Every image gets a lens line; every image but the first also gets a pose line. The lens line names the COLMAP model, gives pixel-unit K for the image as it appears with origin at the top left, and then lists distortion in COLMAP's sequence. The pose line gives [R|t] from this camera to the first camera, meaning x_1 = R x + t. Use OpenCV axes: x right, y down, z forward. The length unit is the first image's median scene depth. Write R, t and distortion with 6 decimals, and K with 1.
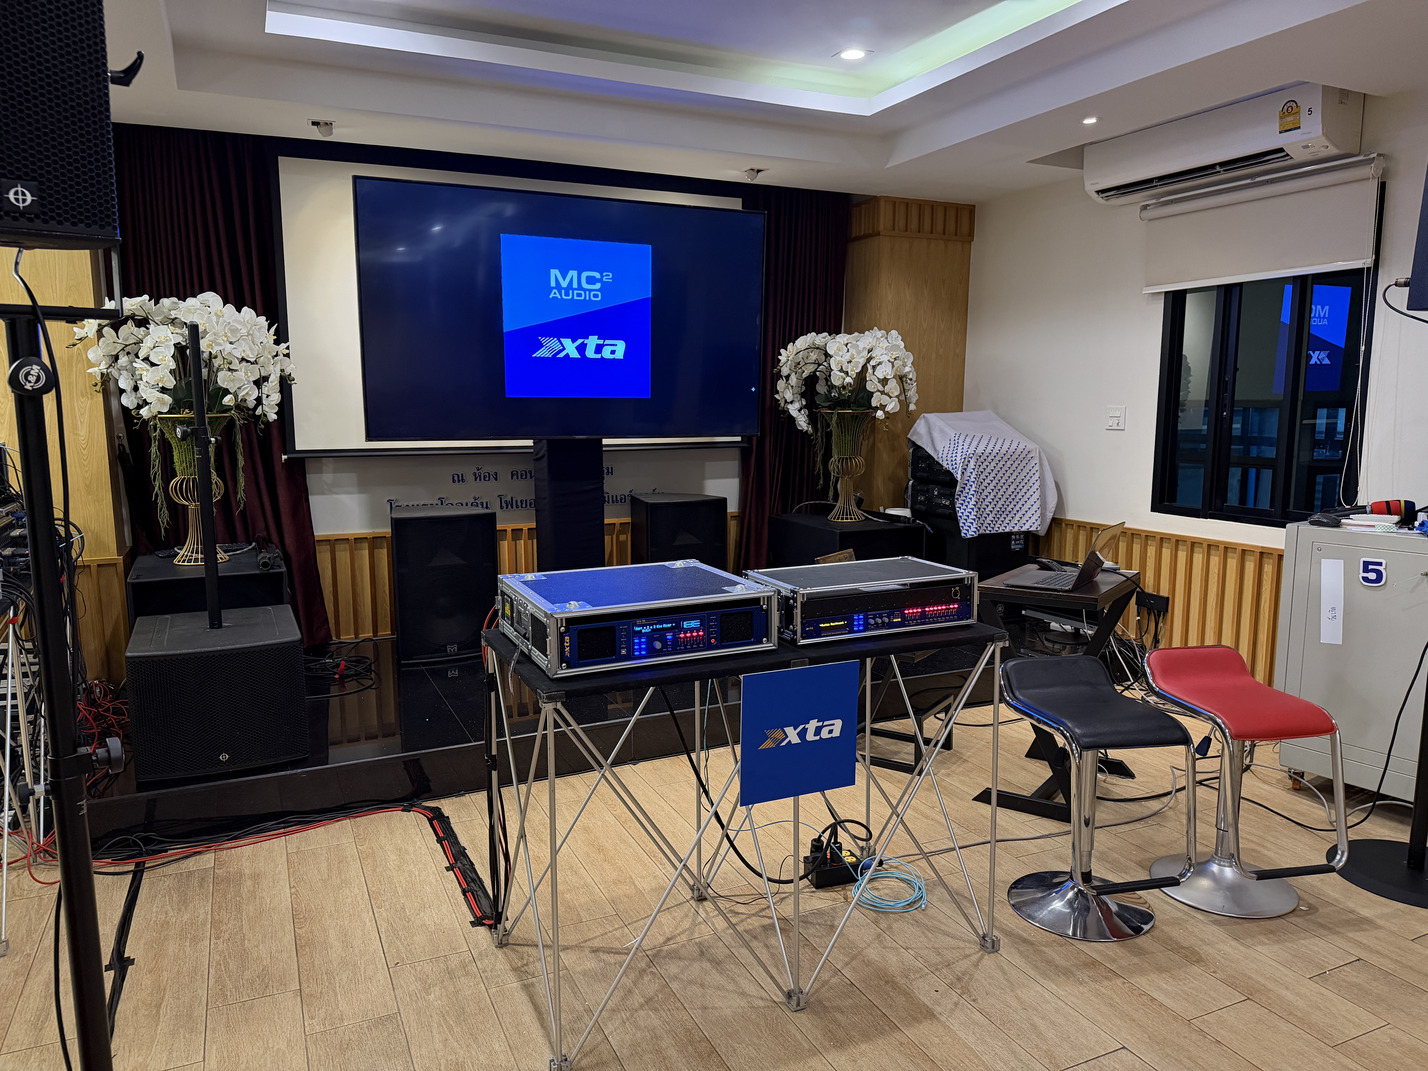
lens RADIAL K [[1010.9, 0, 715.2], [0, 1010.9, 545.8], [0, 0, 1]] dist [0.040799, -0.005870]
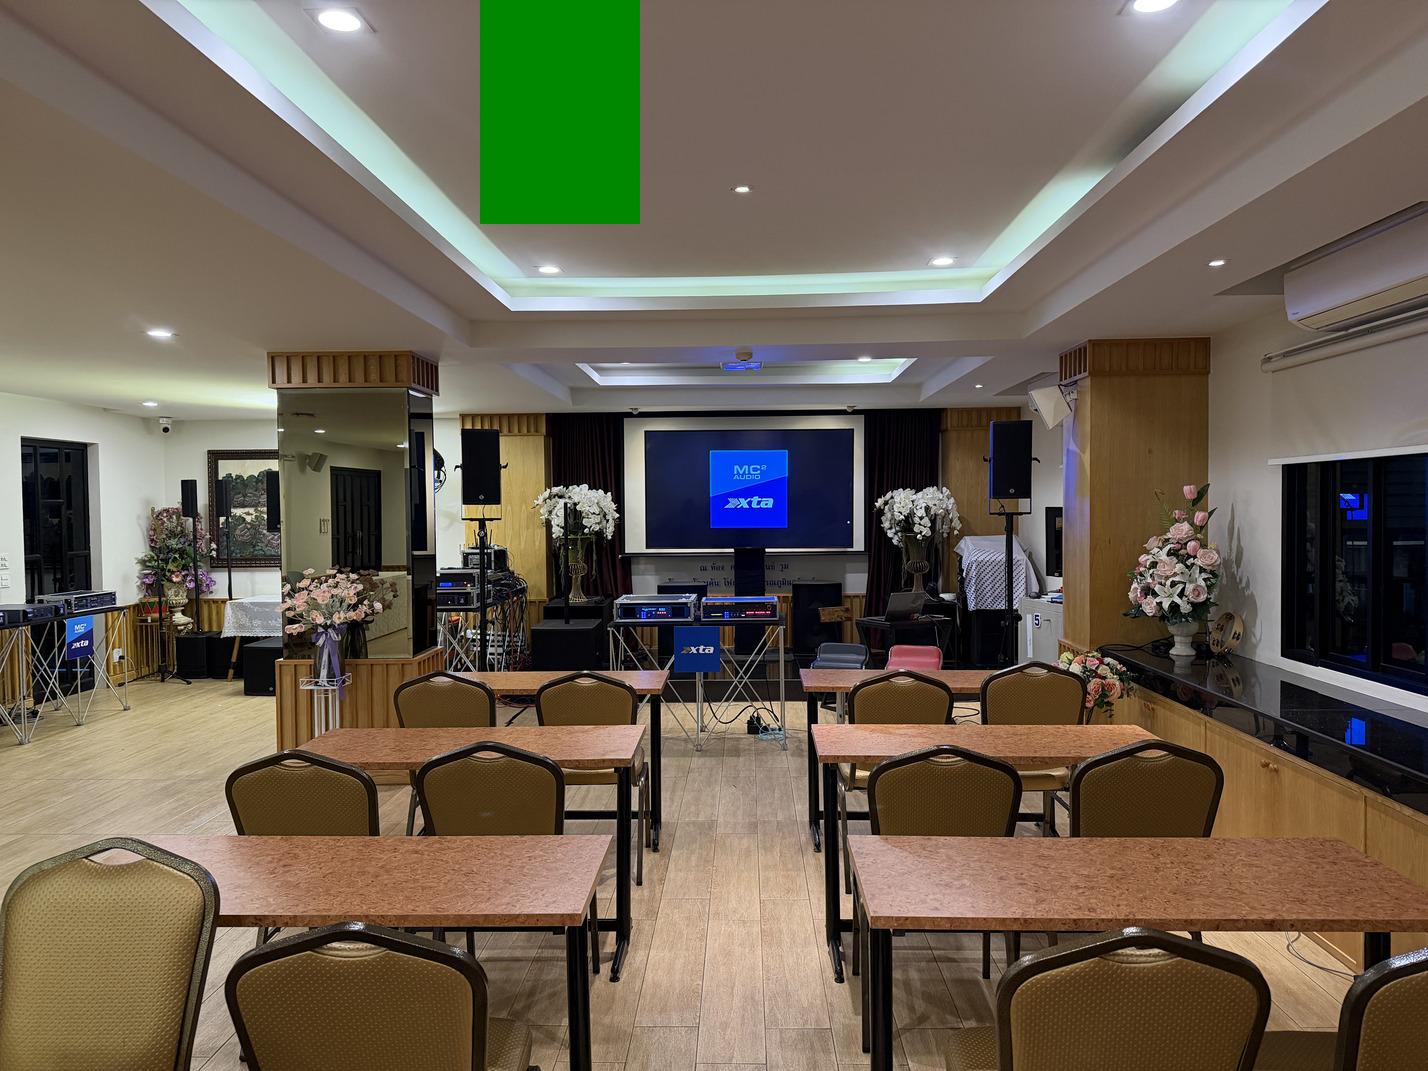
lens RADIAL K [[1010.9, 0, 718.0], [0, 1010.9, 535.0], [0, 0, 1]] dist [0.040799, -0.005870]
pose [[0.894578, 0.006129, -0.446869, 0.698443], [-0.059316, 0.992688, -0.105127, 0.077897], [0.442958, 0.120551, 0.888401, -0.774519]]
